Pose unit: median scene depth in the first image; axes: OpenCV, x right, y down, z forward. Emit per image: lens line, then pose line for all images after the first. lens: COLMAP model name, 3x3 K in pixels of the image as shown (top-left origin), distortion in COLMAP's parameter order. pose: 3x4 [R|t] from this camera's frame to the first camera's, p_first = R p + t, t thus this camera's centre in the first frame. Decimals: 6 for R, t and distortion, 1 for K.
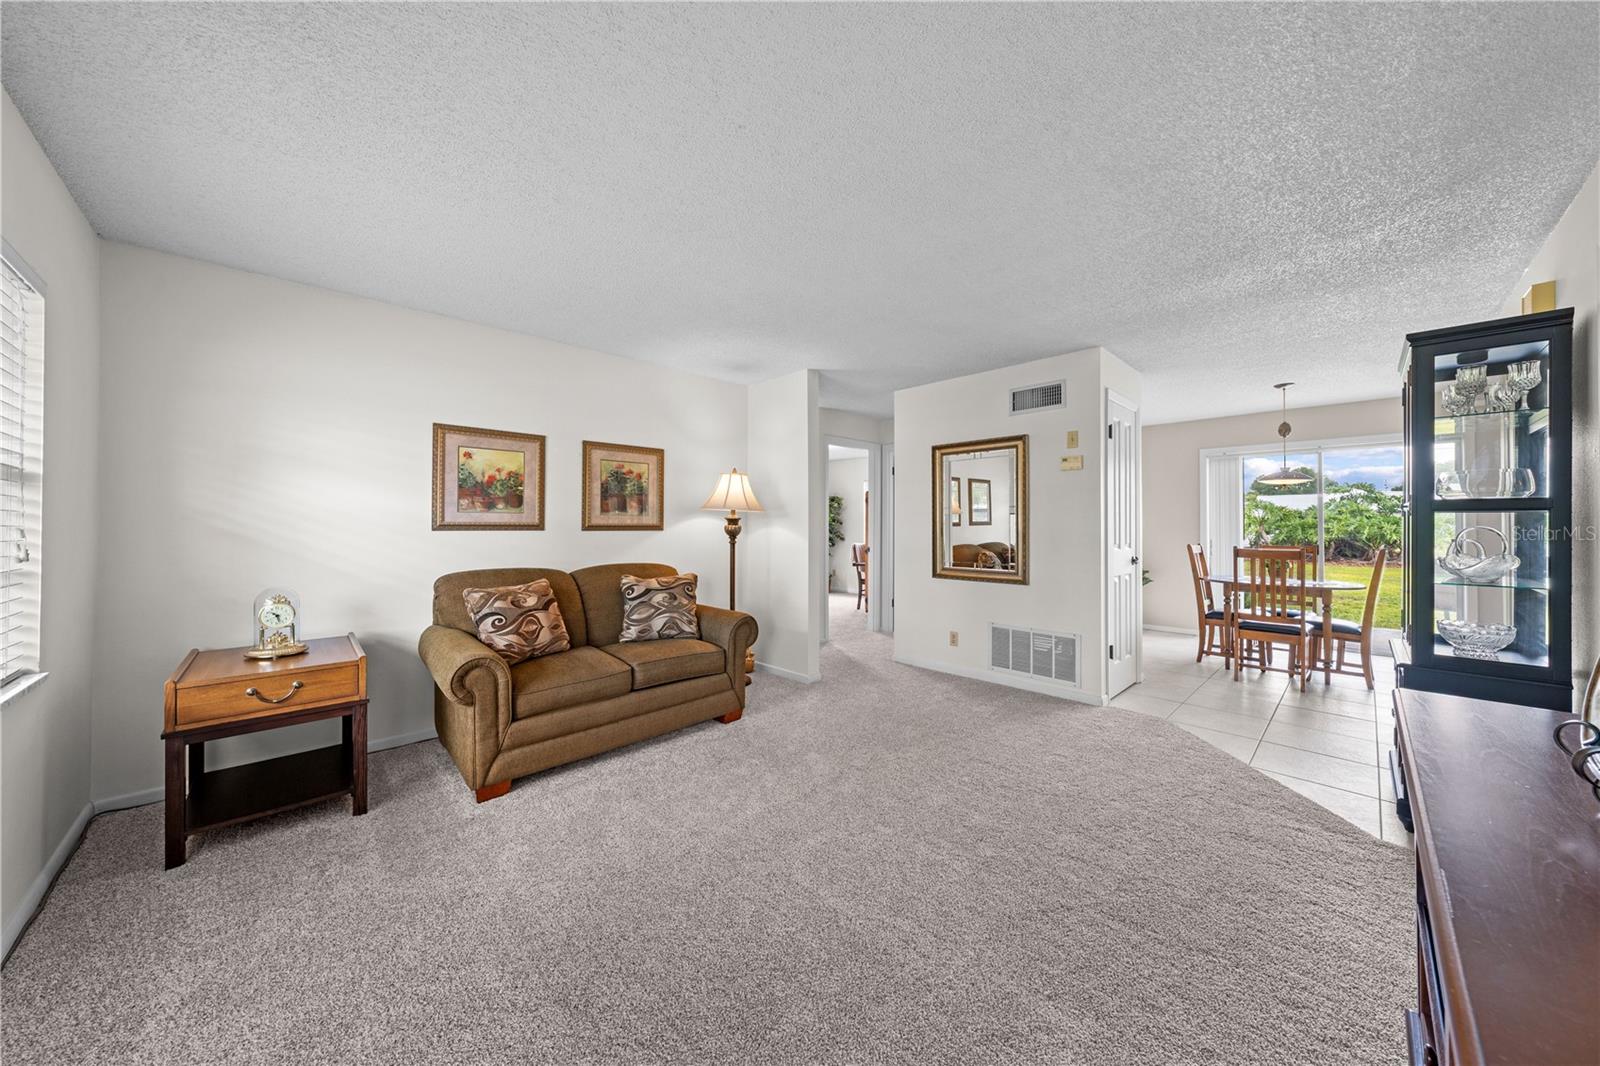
lens RADIAL K [[544.1, 0, 794.1], [0, 544.1, 521.0], [0, 0, 1]] dist [-0.002298, 0.000276]
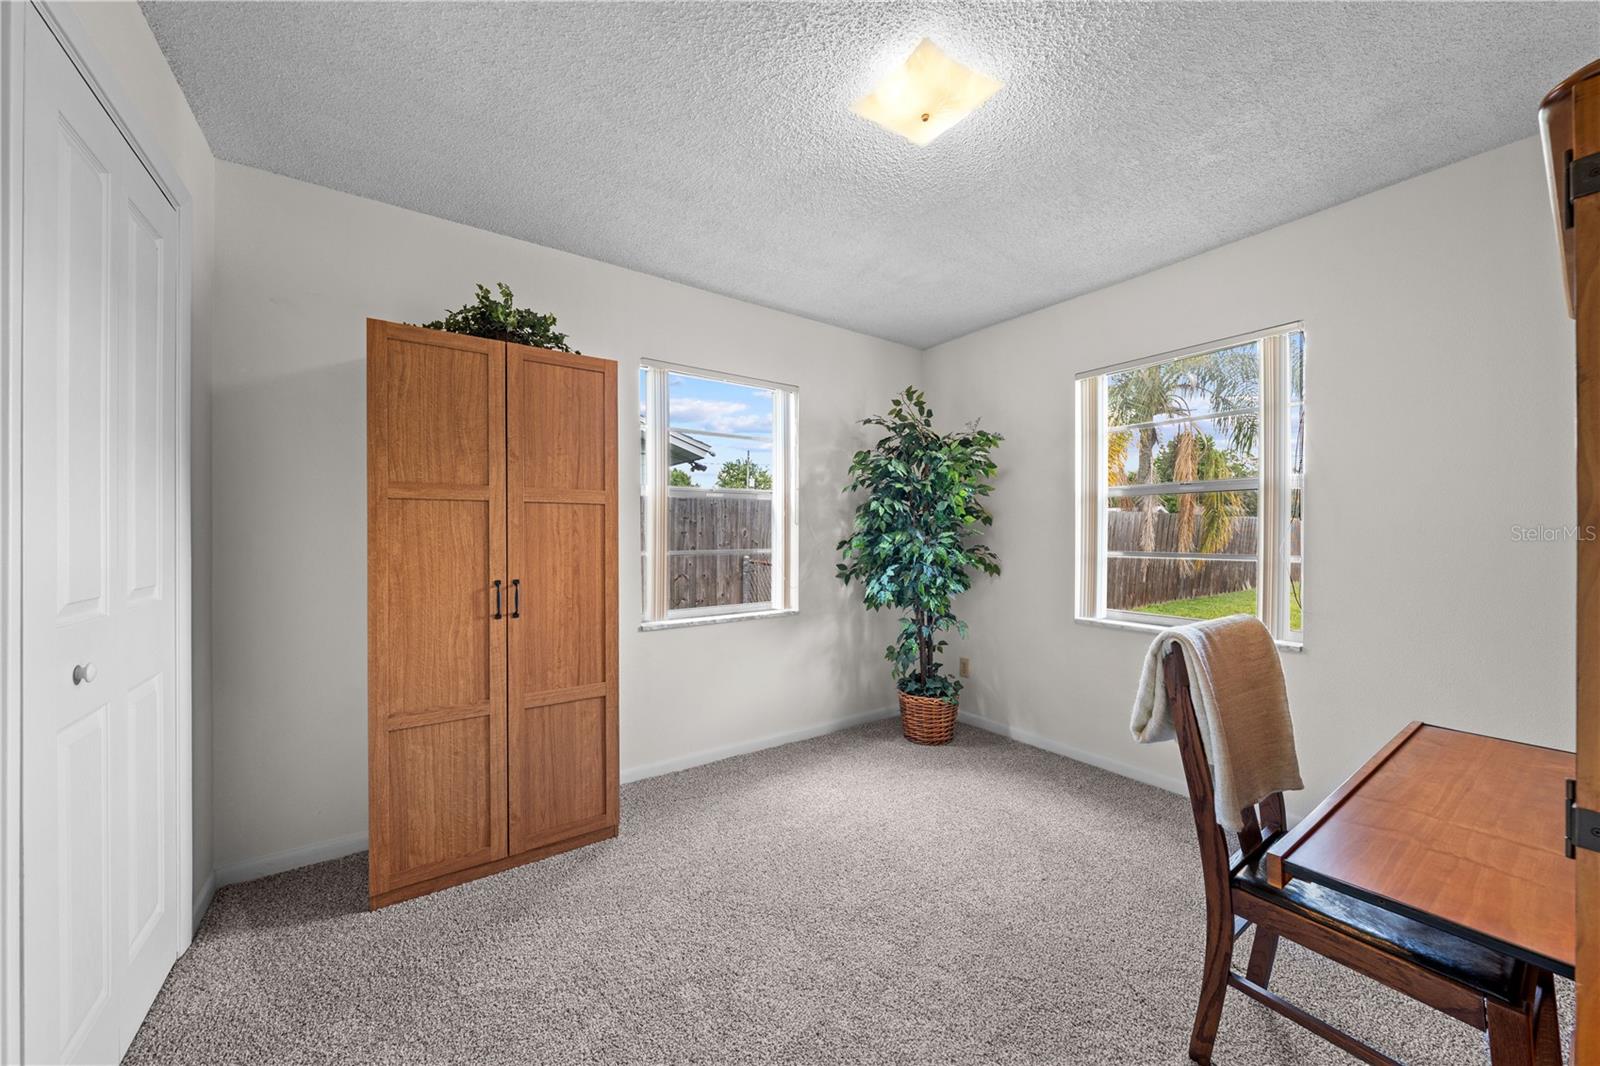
lens RADIAL K [[564.8, 0, 798.6], [0, 564.8, 531.6], [0, 0, 1]] dist [0.001420, 0.000136]
pose [[0.989930, 0.000596, -0.141559, 0.022479], [0.000079, 0.999989, 0.004761, 0.009540], [0.141561, -0.004724, 0.989918, 0.690946]]
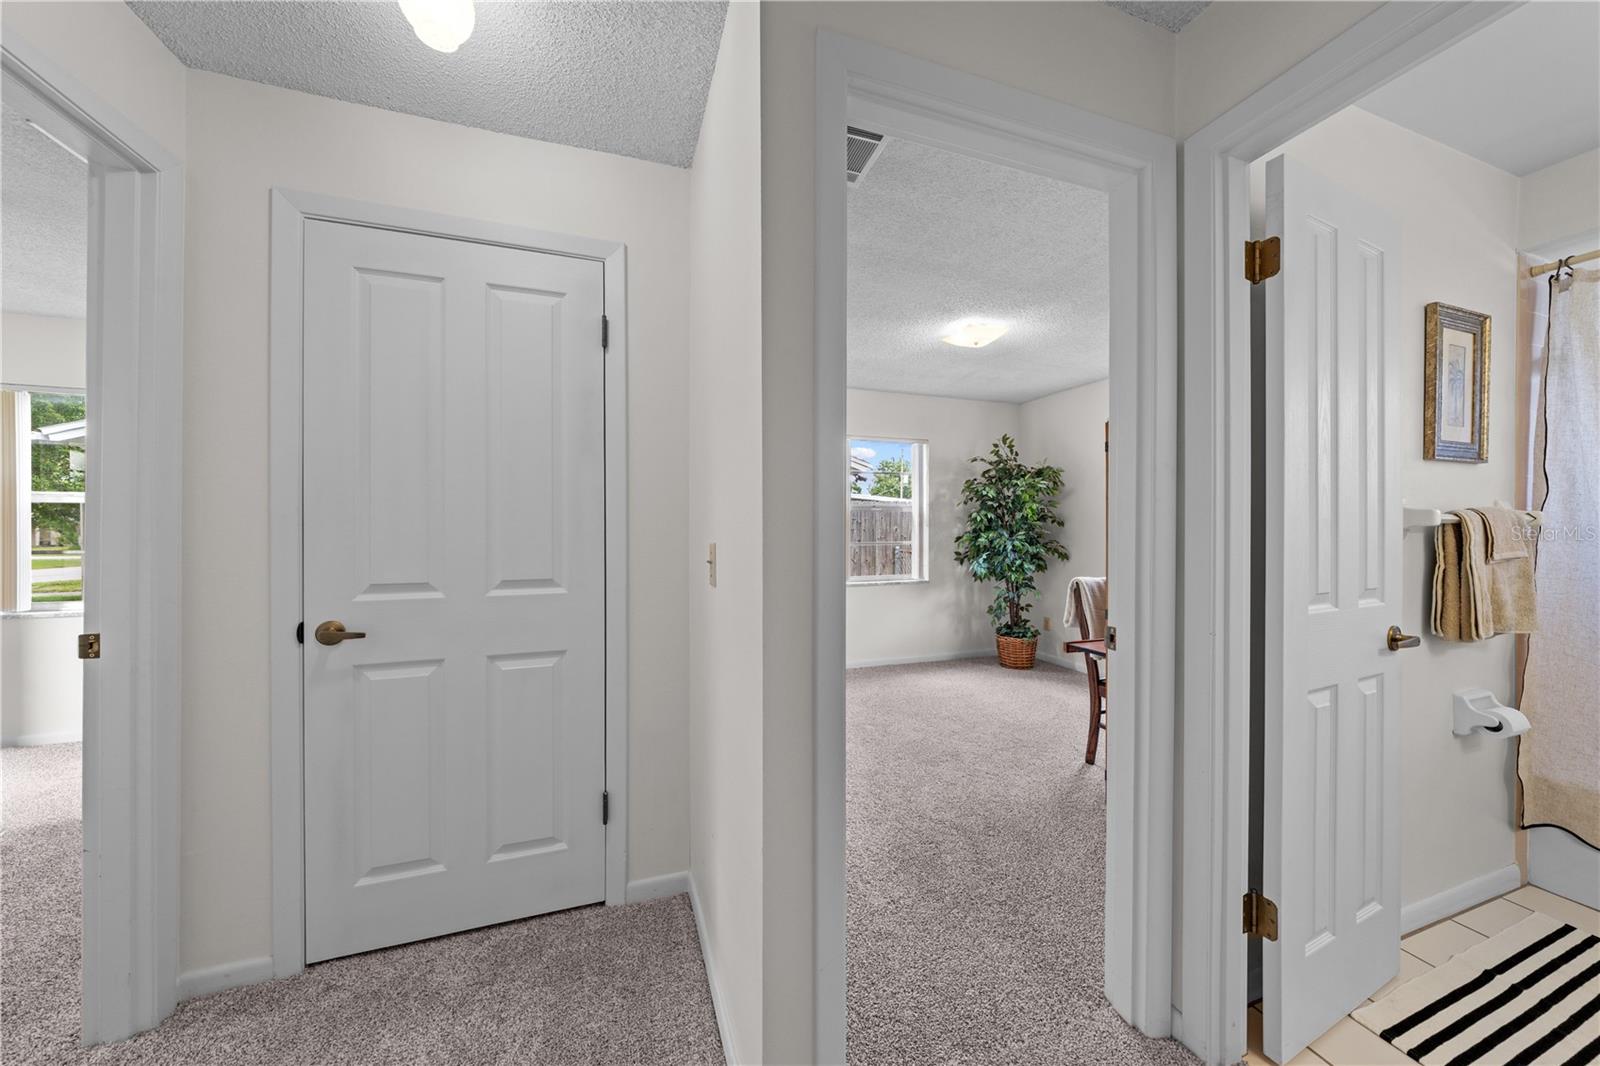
lens RADIAL K [[544.1, 0, 804.8], [0, 544.1, 528.3], [0, 0, 1]] dist [-0.002298, 0.000276]
pose [[0.917482, 0.001441, -0.397775, 0.074027], [0.003179, 0.999935, 0.010953, 0.002480], [0.397765, -0.011313, 0.917417, 0.497070]]
